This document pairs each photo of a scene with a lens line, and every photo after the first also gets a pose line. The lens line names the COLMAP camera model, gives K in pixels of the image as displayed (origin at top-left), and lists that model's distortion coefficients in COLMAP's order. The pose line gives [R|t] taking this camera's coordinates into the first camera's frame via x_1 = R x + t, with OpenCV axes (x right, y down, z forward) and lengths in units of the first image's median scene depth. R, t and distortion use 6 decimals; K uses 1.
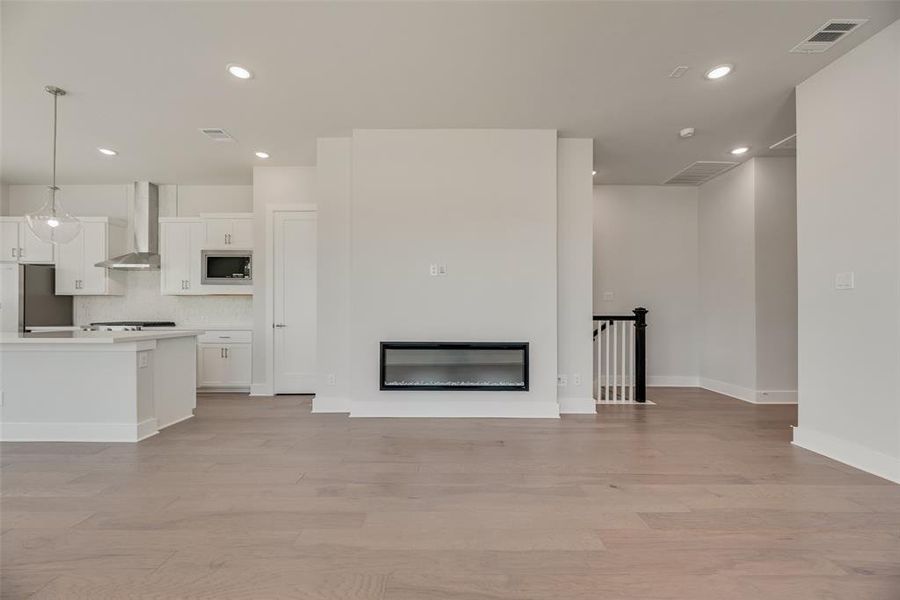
lens RADIAL K [[363.9, 0, 452.0], [0, 363.9, 309.8], [0, 0, 1]] dist [0.000356, -0.000879]
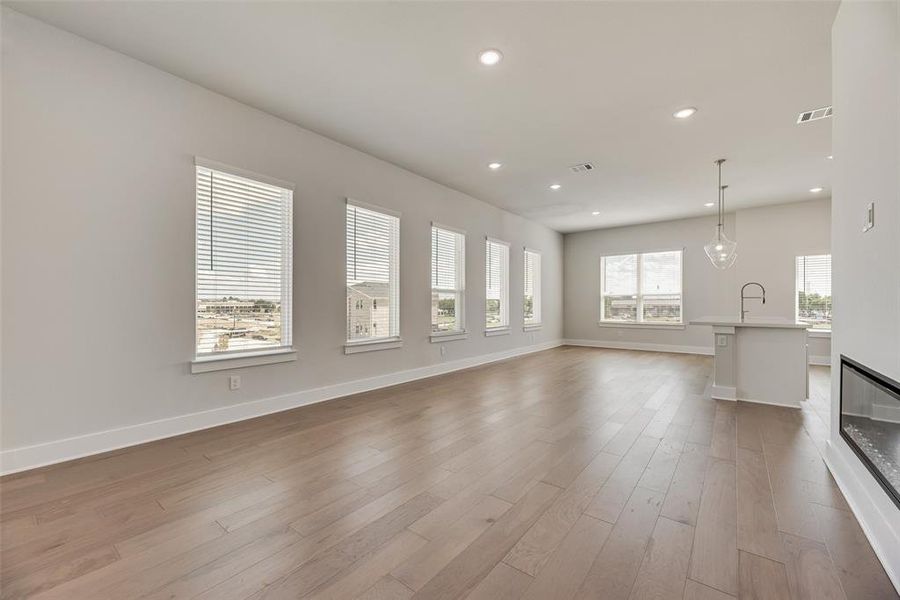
lens RADIAL K [[363.9, 0, 448.3], [0, 363.9, 299.6], [0, 0, 1]] dist [0.000356, -0.000879]
pose [[-0.622268, -0.012379, -0.782706, 0.595747], [0.000860, 0.999864, -0.016498, 0.005729], [0.782804, -0.010939, -0.622173, 0.752668]]
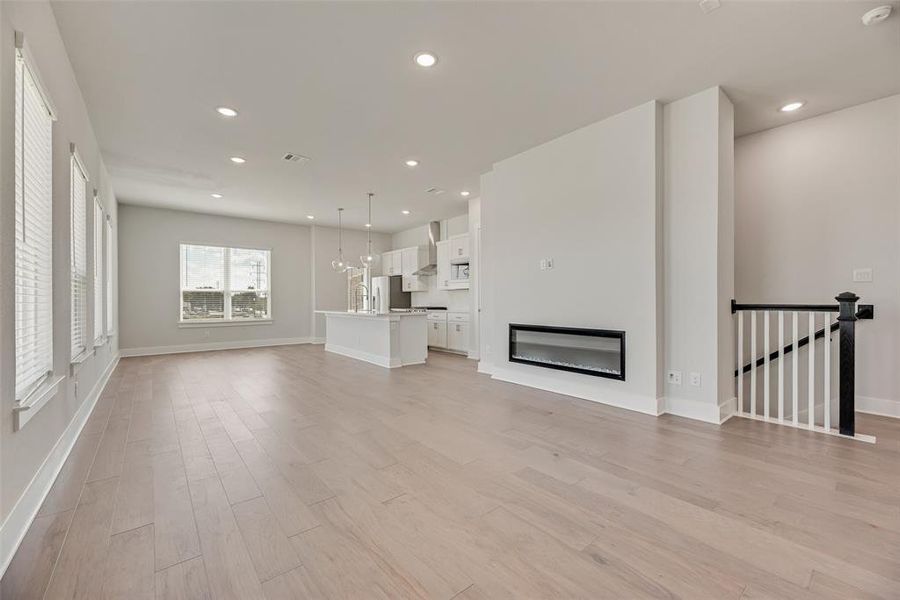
lens RADIAL K [[363.9, 0, 450.1], [0, 363.9, 301.3], [0, 0, 1]] dist [0.000356, -0.000879]
pose [[0.634533, -0.001154, -0.772895, 0.577865], [0.008131, 0.999954, 0.005182, 0.000782], [0.772853, -0.009572, 0.634513, 0.019165]]
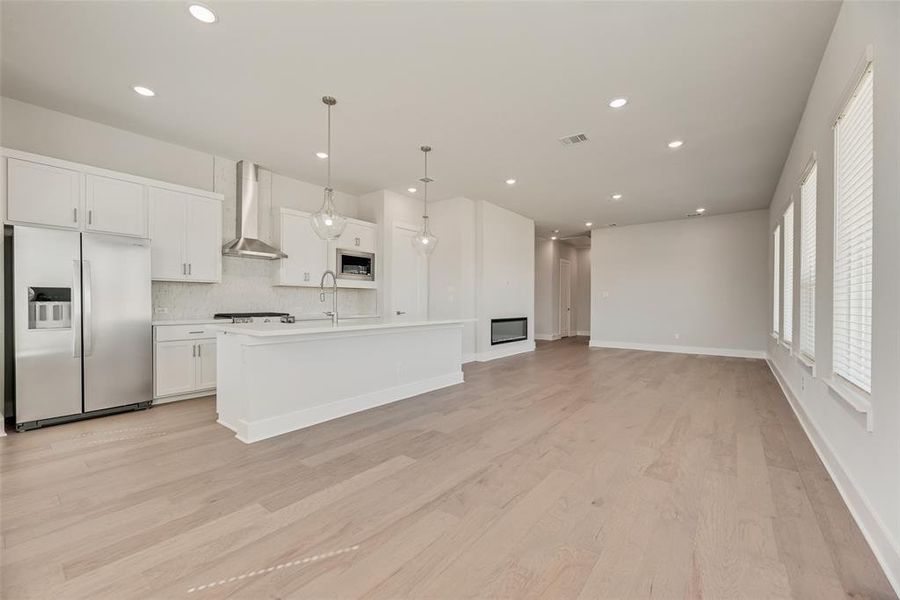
lens RADIAL K [[363.9, 0, 449.8], [0, 363.9, 302.4], [0, 0, 1]] dist [0.000356, -0.000879]
pose [[0.616005, 0.002024, 0.787740, -1.541671], [-0.008244, 0.999958, 0.003878, -0.002495], [-0.787699, -0.008883, 0.615996, 0.025308]]
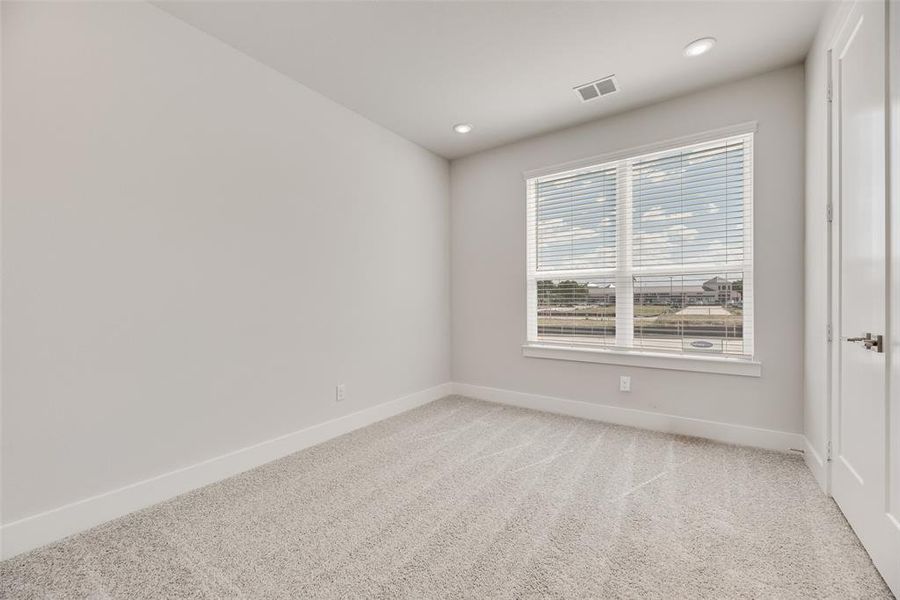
lens RADIAL K [[363.9, 0, 453.7], [0, 363.9, 296.1], [0, 0, 1]] dist [0.000356, -0.000879]
pose [[-0.569114, -0.016072, -0.822101, -0.838595], [0.000793, 0.999798, -0.020095, 0.006398], [0.822258, -0.012088, -0.568986, 0.464645]]
